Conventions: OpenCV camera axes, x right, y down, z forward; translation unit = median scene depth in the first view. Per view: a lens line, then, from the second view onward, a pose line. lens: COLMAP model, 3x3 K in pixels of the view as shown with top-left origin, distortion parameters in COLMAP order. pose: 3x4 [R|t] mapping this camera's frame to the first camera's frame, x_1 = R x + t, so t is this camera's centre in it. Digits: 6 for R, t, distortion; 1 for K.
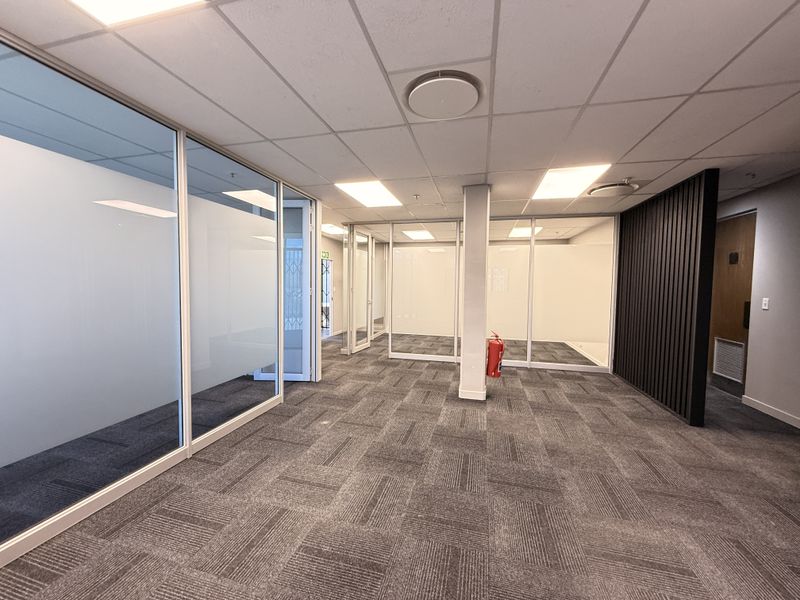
lens RADIAL K [[321.2, 0, 398.6], [0, 321.2, 297.9], [0, 0, 1]] dist [-0.001217, 0.000290]
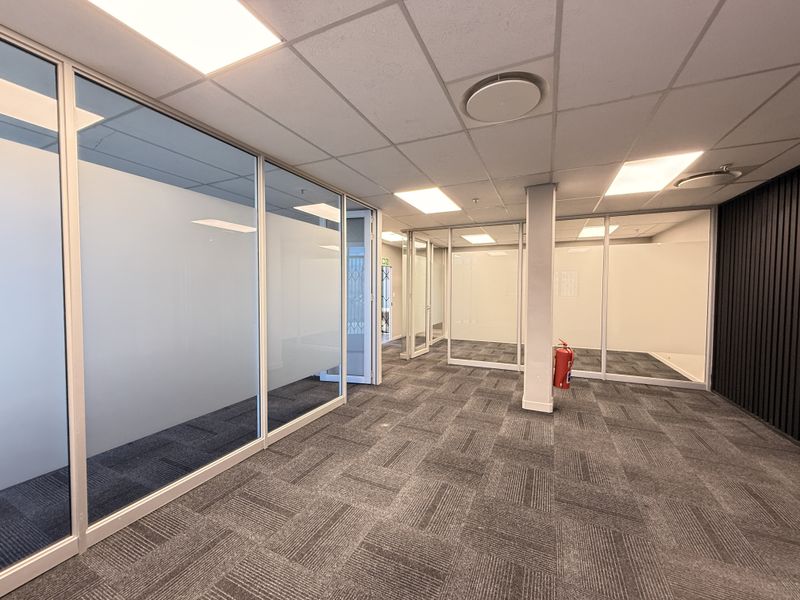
lens RADIAL K [[321.2, 0, 398.5], [0, 321.2, 298.1], [0, 0, 1]] dist [-0.001217, 0.000290]
pose [[0.983329, -0.003702, -0.181799, 0.001405], [0.000980, 0.999886, -0.015062, -0.002588], [0.181834, 0.014633, 0.983220, -0.010134]]
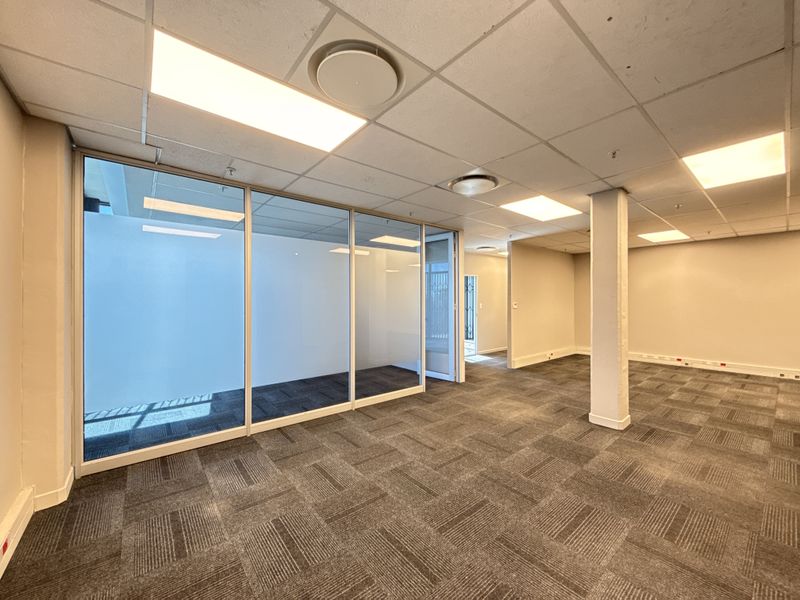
lens RADIAL K [[321.2, 0, 396.8], [0, 321.2, 297.8], [0, 0, 1]] dist [-0.001217, 0.000290]
pose [[0.773946, -0.016547, -0.633035, 0.484481], [-0.015258, 0.998881, -0.044764, 0.006791], [0.633068, 0.044304, 0.772828, -0.105499]]
